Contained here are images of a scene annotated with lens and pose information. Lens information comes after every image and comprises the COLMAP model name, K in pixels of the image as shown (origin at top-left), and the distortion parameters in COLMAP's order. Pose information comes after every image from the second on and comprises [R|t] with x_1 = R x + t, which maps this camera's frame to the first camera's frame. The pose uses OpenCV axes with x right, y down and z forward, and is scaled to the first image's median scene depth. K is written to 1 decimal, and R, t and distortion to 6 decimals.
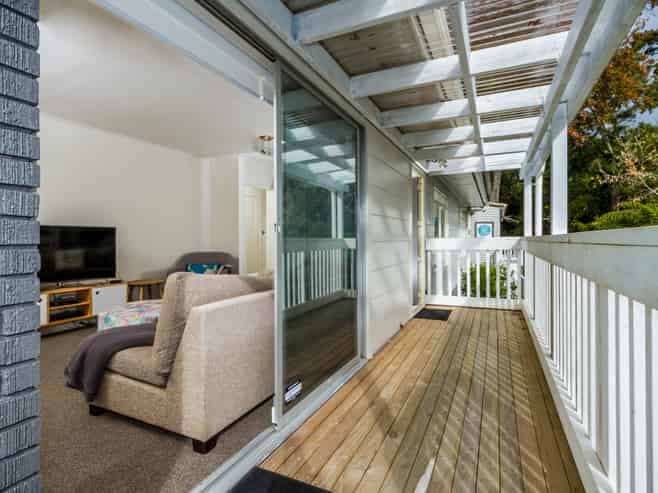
lens RADIAL K [[350.7, 0, 328.6], [0, 350.7, 243.8], [0, 0, 1]] dist [0.008156, 0.000991]
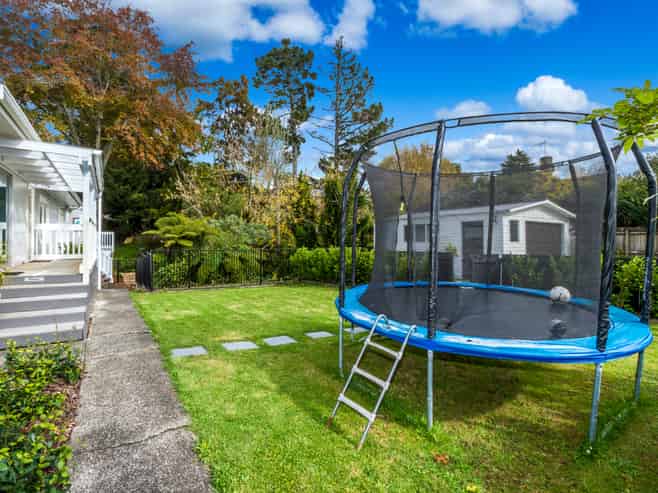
lens RADIAL K [[350.7, 0, 328.3], [0, 350.7, 245.2], [0, 0, 1]] dist [0.008156, 0.000991]
pose [[0.531021, 0.008625, 0.847315, -0.442929], [-0.011828, 0.999926, -0.002766, 0.080602], [-0.847276, -0.008553, 0.531084, -1.203468]]
